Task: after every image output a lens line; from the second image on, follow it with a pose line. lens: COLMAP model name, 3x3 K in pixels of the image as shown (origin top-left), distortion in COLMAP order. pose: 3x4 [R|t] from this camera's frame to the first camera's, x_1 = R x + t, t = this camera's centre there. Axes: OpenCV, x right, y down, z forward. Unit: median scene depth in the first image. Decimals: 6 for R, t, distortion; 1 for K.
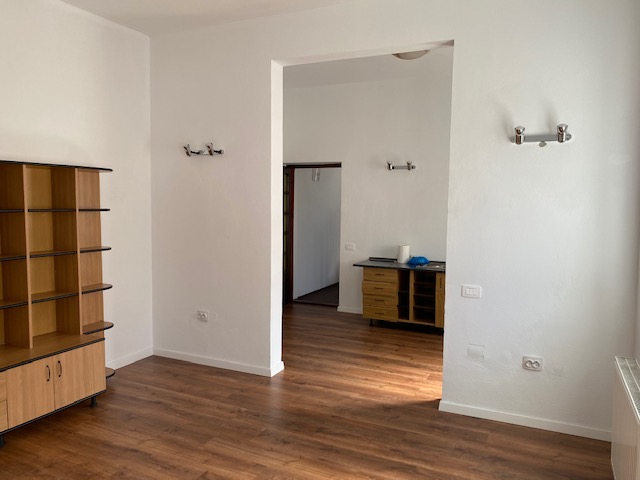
lens RADIAL K [[491.6, 0, 320.1], [0, 491.6, 238.2], [0, 0, 1]] dist [0.013943, -0.016371]
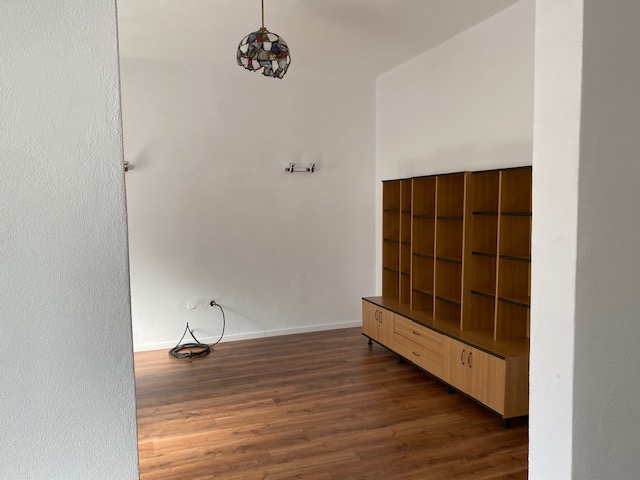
lens RADIAL K [[491.6, 0, 321.1], [0, 491.6, 243.3], [0, 0, 1]] dist [0.013943, -0.016371]
pose [[-0.686983, 0.055015, -0.724588, 0.454588], [-0.056681, 0.990035, 0.128908, -0.106957], [0.724459, 0.129628, -0.677019, 1.423725]]
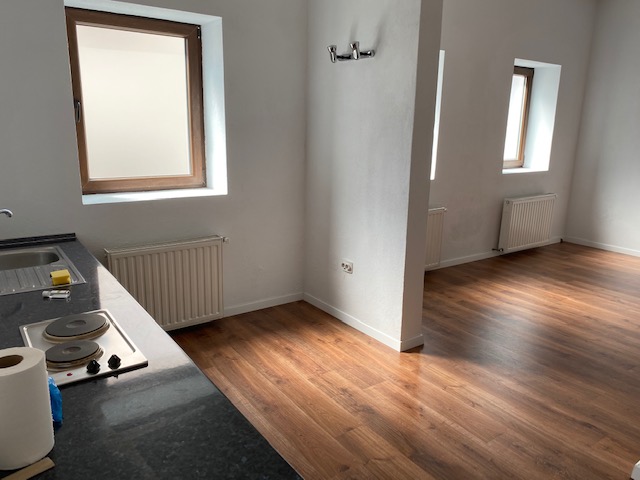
lens RADIAL K [[491.6, 0, 321.3], [0, 491.6, 239.1], [0, 0, 1]] dist [0.013943, -0.016371]
pose [[-0.873923, -0.135997, 0.466651, -0.002421], [0.014544, 0.952314, 0.304773, -0.143131], [-0.485846, 0.273135, -0.830271, 1.942013]]
